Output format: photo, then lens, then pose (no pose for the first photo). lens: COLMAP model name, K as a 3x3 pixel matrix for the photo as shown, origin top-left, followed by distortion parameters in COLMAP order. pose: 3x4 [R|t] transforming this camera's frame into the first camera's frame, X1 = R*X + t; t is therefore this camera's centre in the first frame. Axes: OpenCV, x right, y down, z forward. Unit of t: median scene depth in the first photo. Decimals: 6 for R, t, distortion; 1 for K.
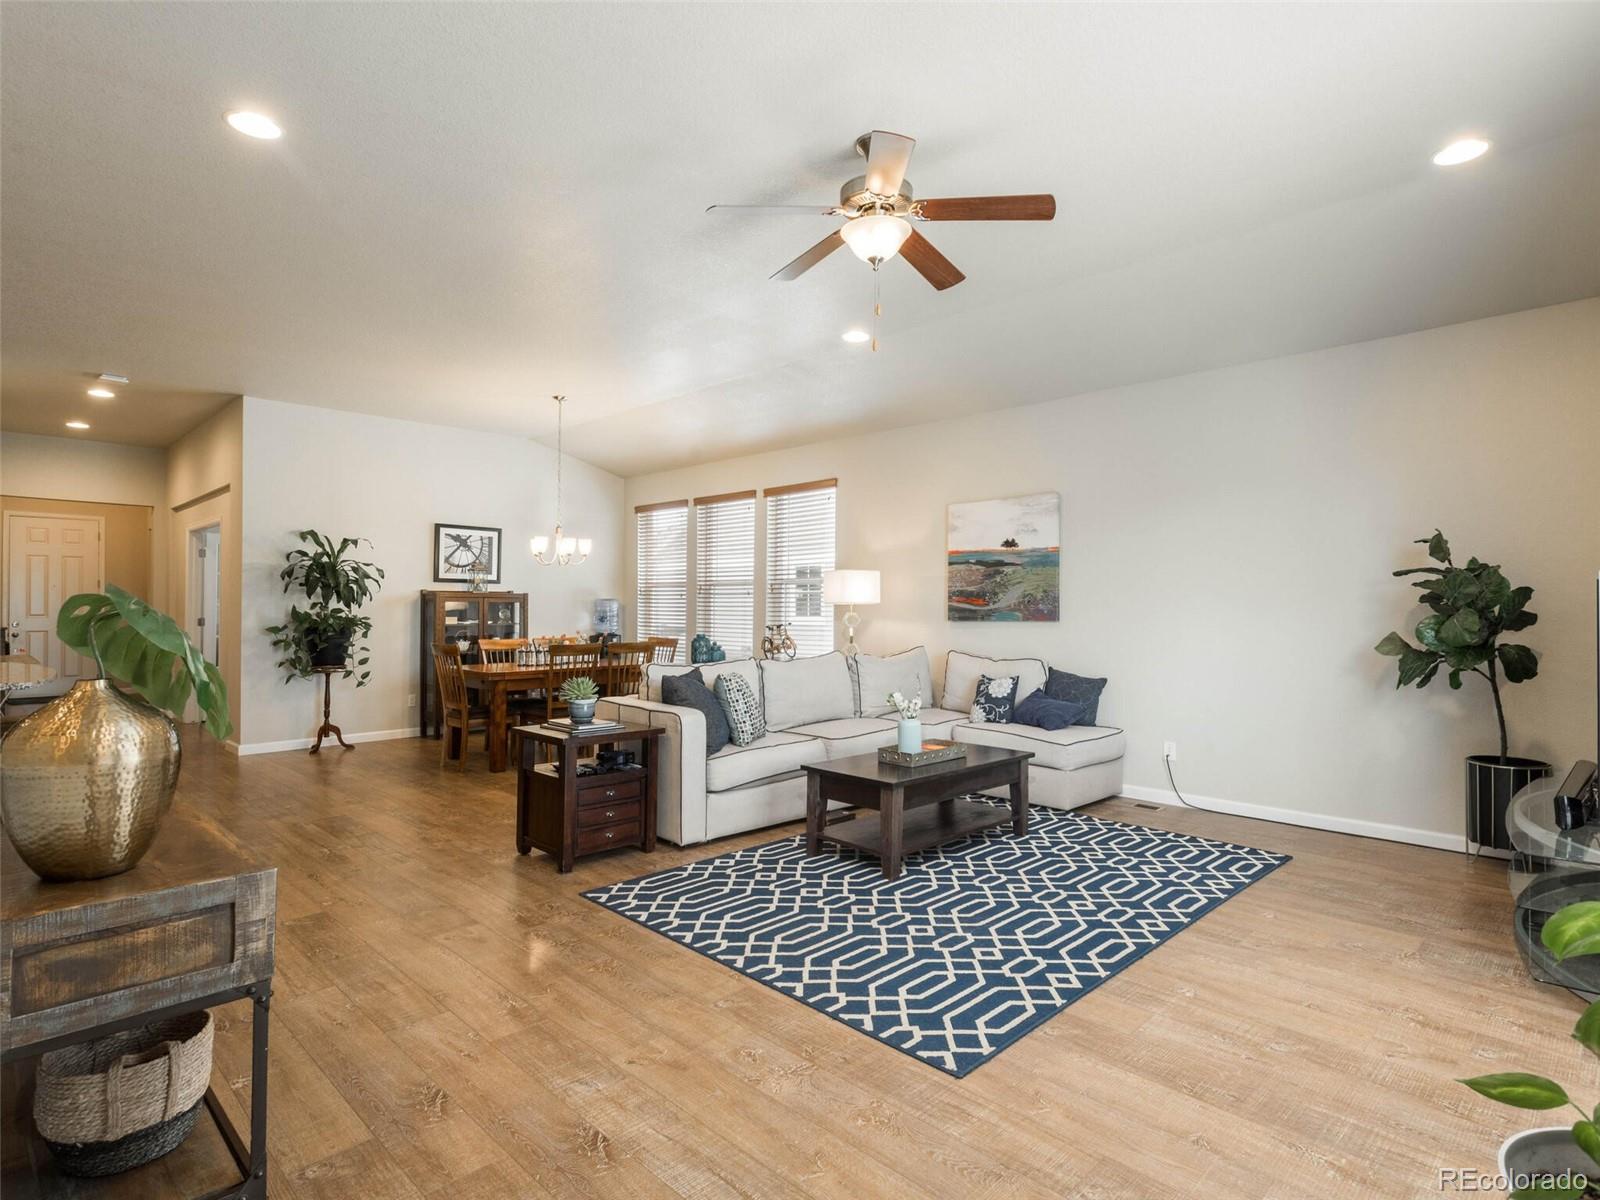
lens RADIAL K [[835.9, 0, 792.7], [0, 835.9, 595.3], [0, 0, 1]] dist [0.010225, -0.000497]
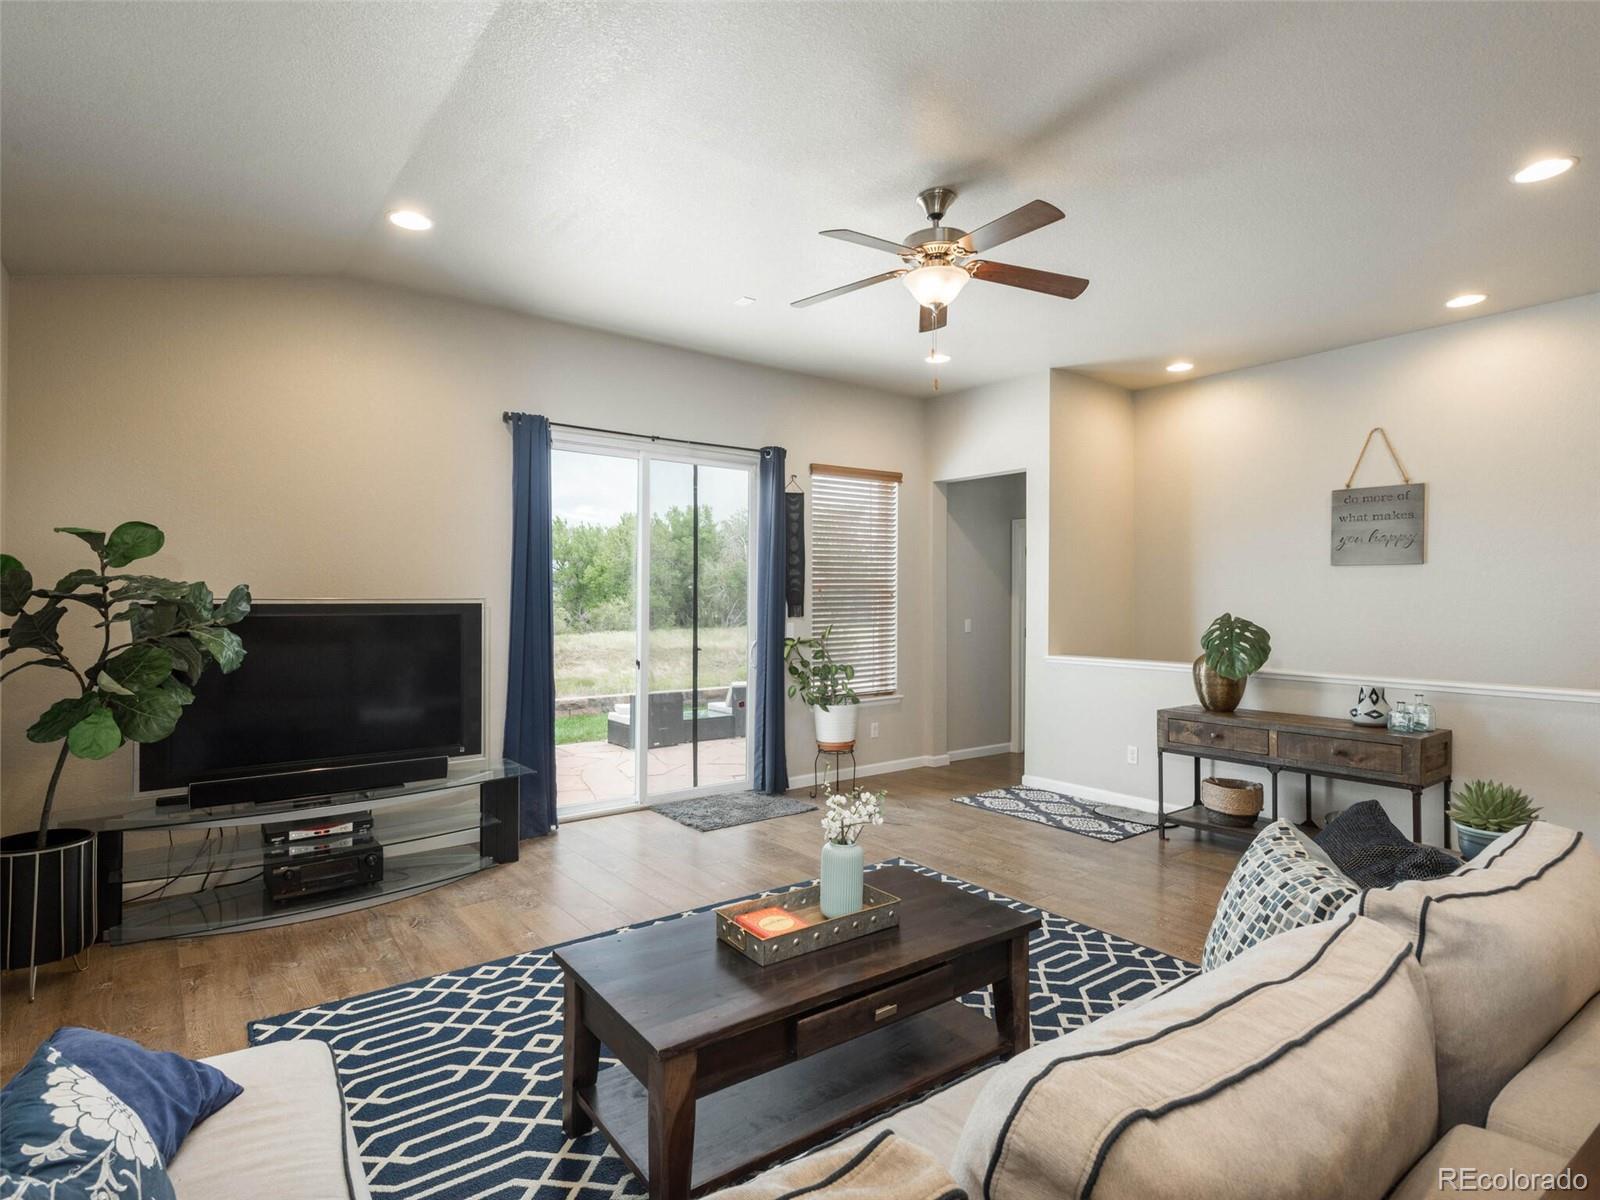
lens RADIAL K [[835.9, 0, 794.7], [0, 835.9, 595.4], [0, 0, 1]] dist [0.010225, -0.000497]
pose [[-0.991129, -0.002818, 0.132873, 0.062320], [-0.005802, 0.999739, -0.022078, -0.000812], [-0.132777, -0.022653, -0.990887, 1.010129]]
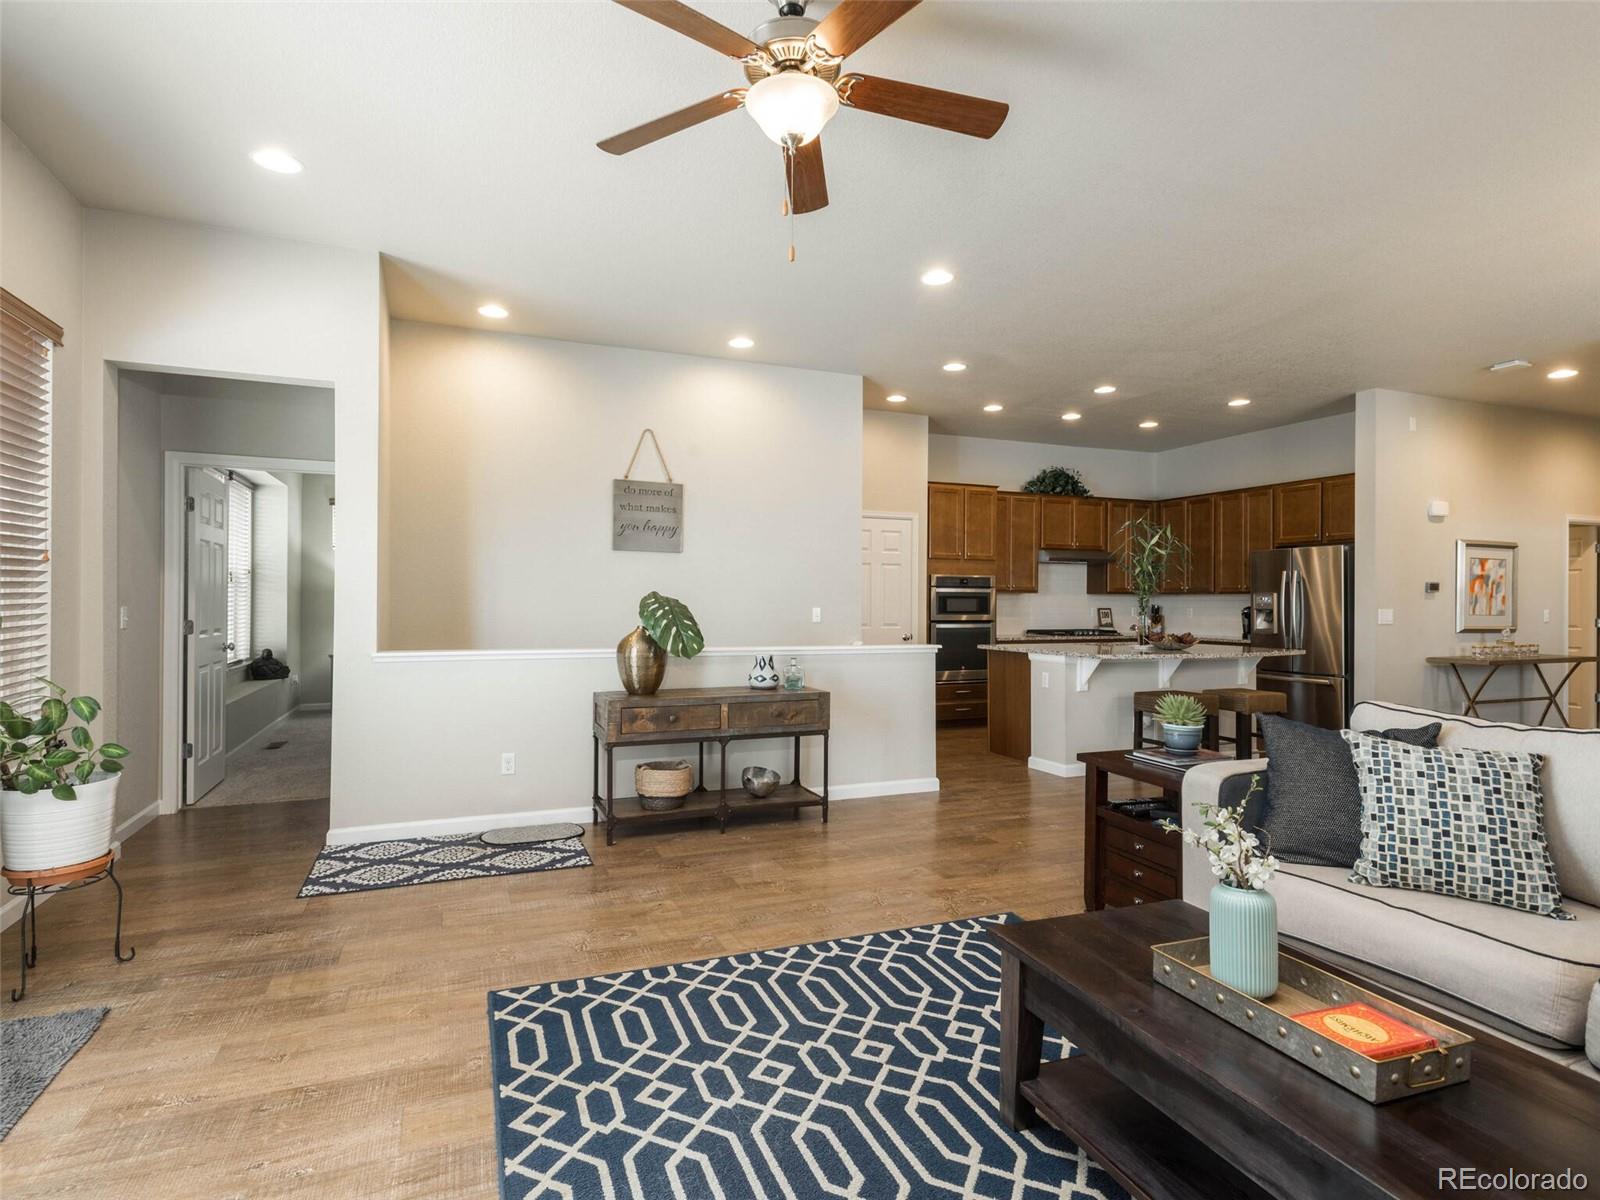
lens RADIAL K [[835.9, 0, 792.2], [0, 835.9, 586.3], [0, 0, 1]] dist [0.010225, -0.000497]
pose [[-0.388037, -0.019945, -0.921428, 0.384157], [0.006245, 0.999686, -0.024269, 0.009394], [0.921623, -0.015171, -0.387790, 0.627501]]
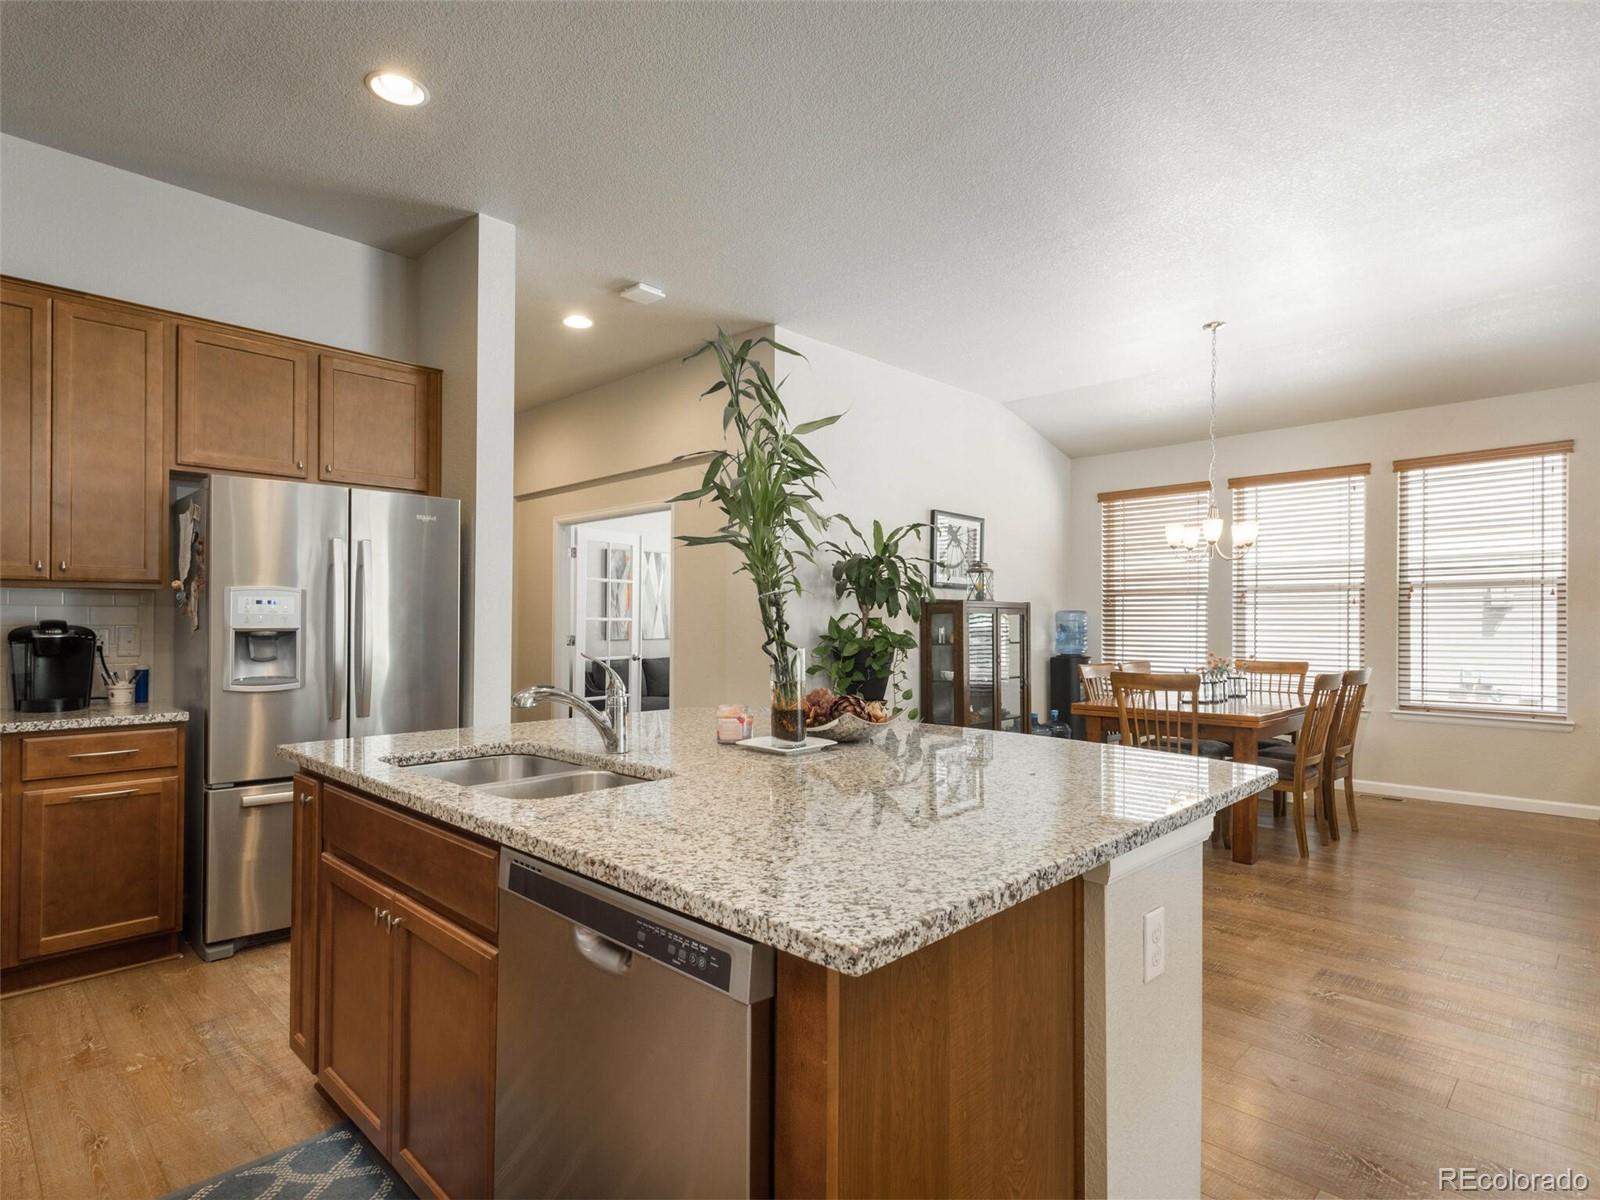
lens RADIAL K [[835.9, 0, 795.4], [0, 835.9, 613.8], [0, 0, 1]] dist [0.010225, -0.000497]
pose [[0.999989, -0.001376, -0.004558, -0.684639], [0.001380, 0.999999, 0.000833, 0.008962], [0.004557, -0.000839, 0.999989, 0.311605]]
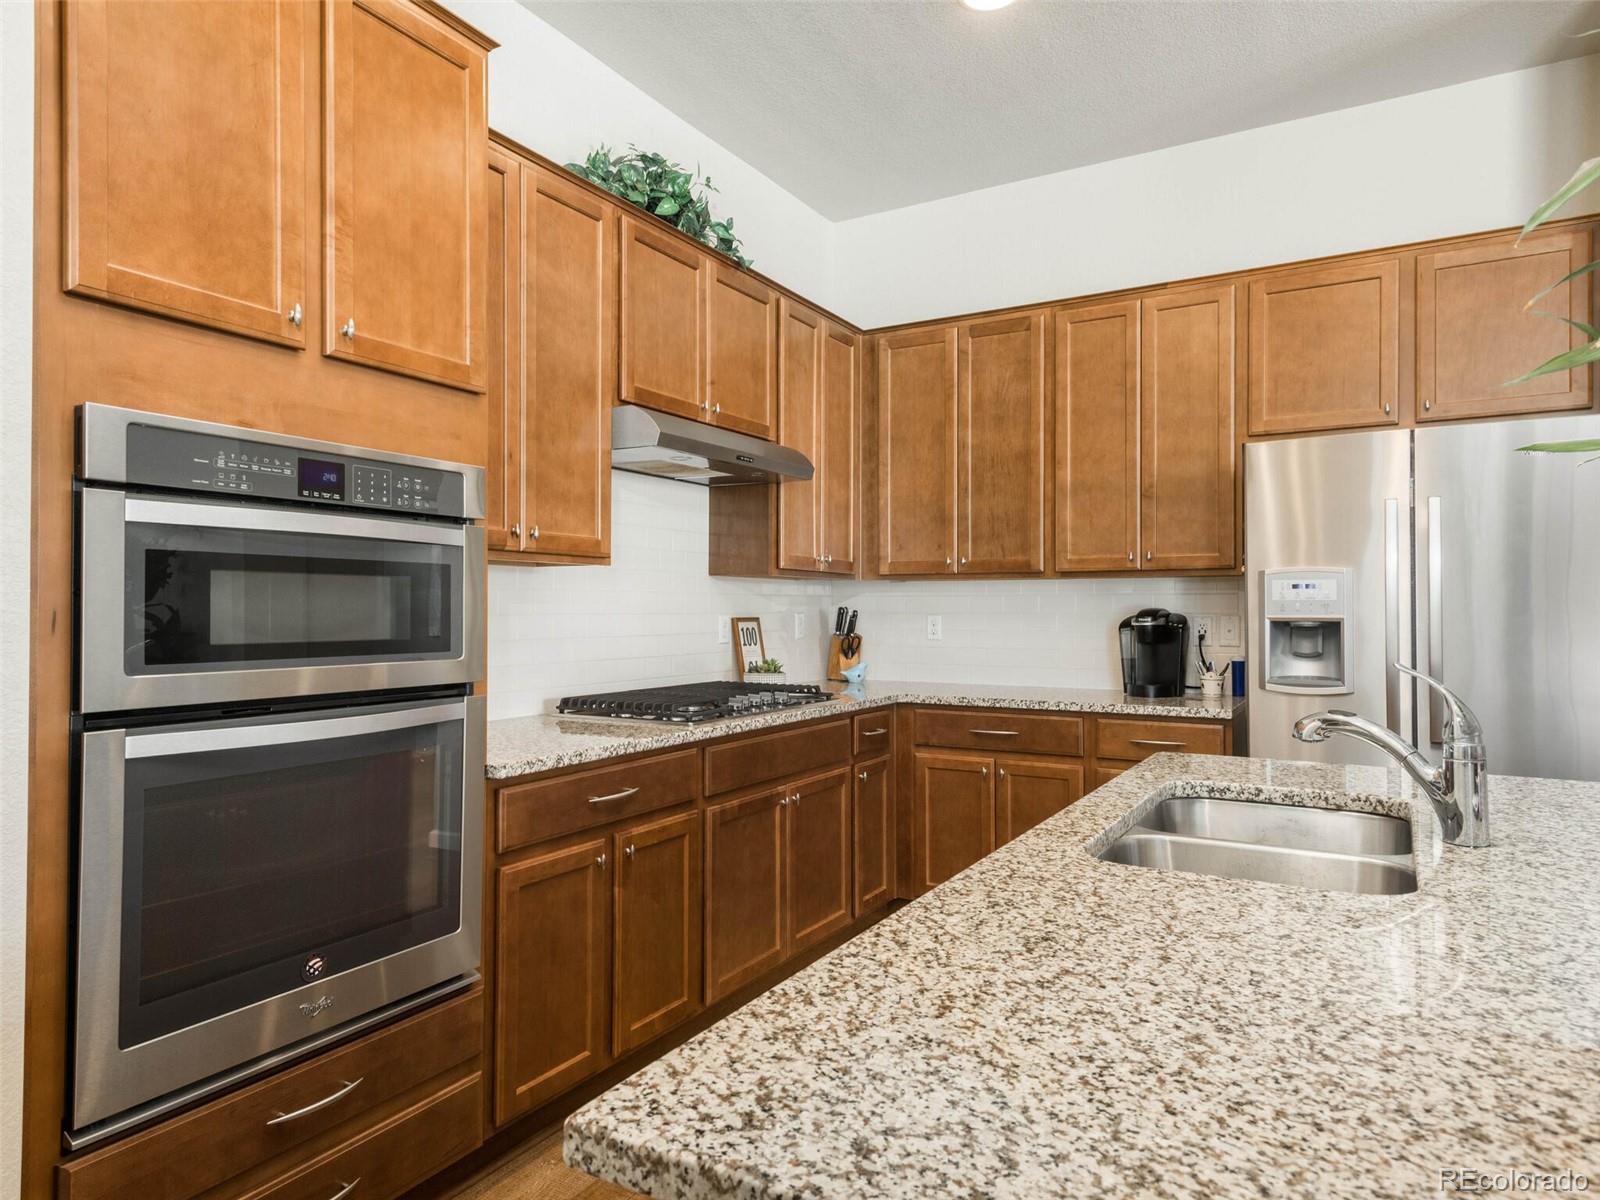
lens RADIAL K [[1023.5, 0, 784.0], [0, 1023.5, 609.8], [0, 0, 1]] dist [0.032945, -0.004318]
pose [[0.242534, -0.001516, -0.970142, -0.576494], [0.011859, 0.999929, 0.001402, 0.009770], [0.970070, -0.011845, 0.242534, 0.430619]]
